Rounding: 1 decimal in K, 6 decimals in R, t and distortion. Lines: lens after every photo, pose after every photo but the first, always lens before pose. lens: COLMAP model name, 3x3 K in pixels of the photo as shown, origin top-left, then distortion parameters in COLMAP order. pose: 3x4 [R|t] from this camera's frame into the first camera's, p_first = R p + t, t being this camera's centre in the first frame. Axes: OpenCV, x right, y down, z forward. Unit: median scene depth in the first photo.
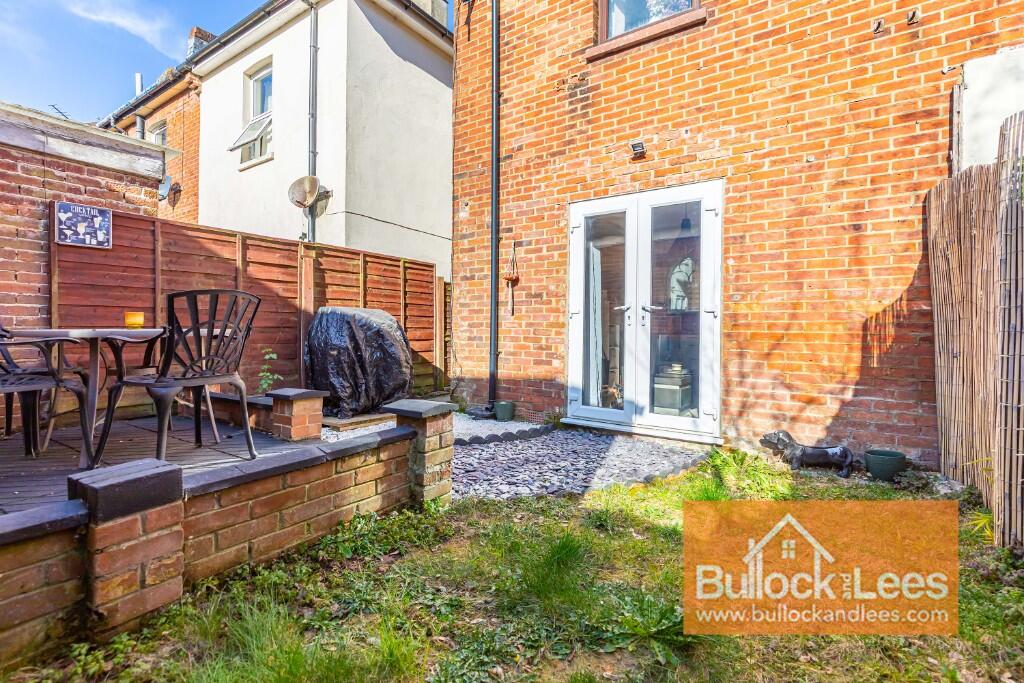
lens RADIAL K [[467.8, 0, 513.9], [0, 467.8, 331.2], [0, 0, 1]] dist [0.004195, -0.000718]
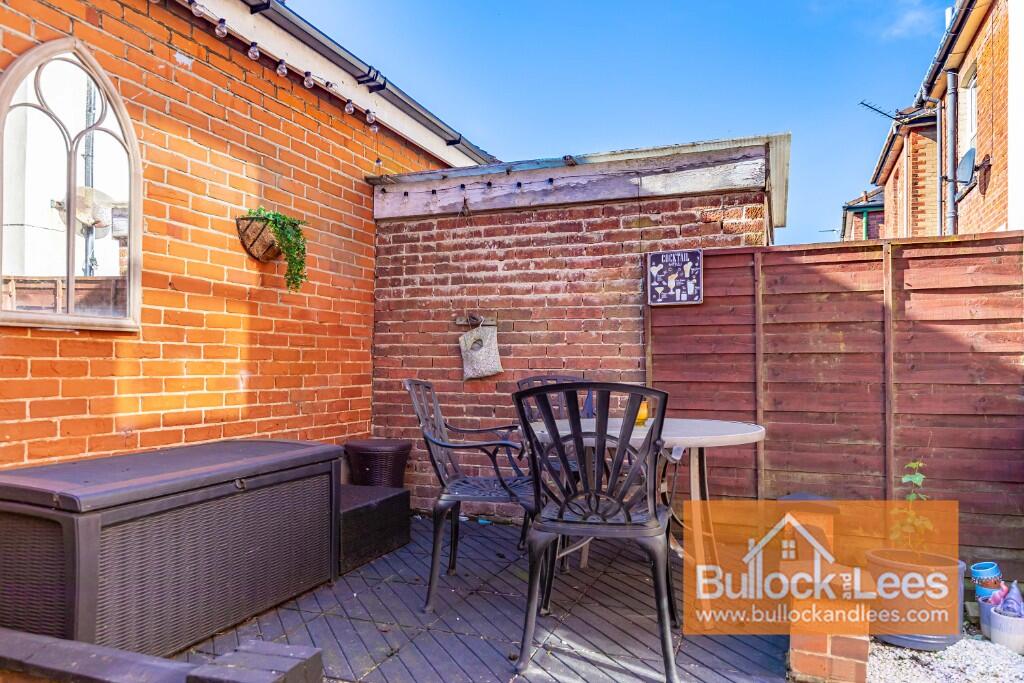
lens RADIAL K [[719.1, 0, 513.1], [0, 719.1, 363.7], [0, 0, 1]] dist [-0.006497, 0.008415]
pose [[0.220544, -0.014751, -0.975266, 0.158682], [-0.002998, 0.999871, -0.015801, -0.063966], [0.975372, 0.006409, 0.220471, 0.473128]]
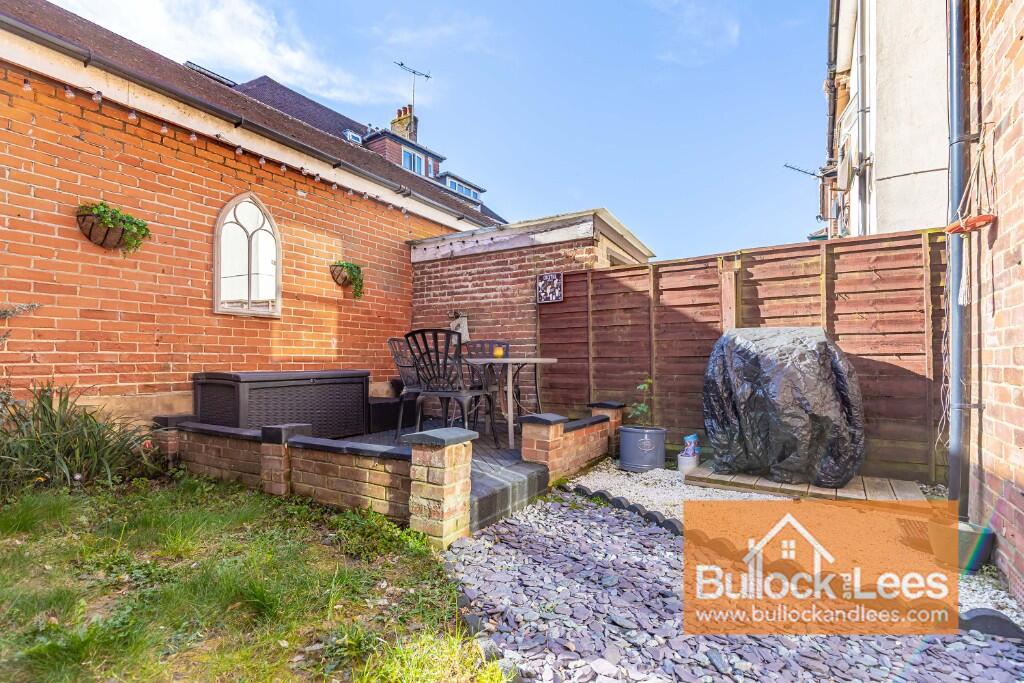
lens RADIAL K [[498.6, 0, 488.0], [0, 498.6, 360.5], [0, 0, 1]] dist [0.006224, -0.000106]
pose [[0.014983, -0.013030, -0.999803, 0.575902], [-0.003036, 0.999910, -0.013076, 0.016034], [0.999883, 0.003231, 0.014942, 0.767439]]
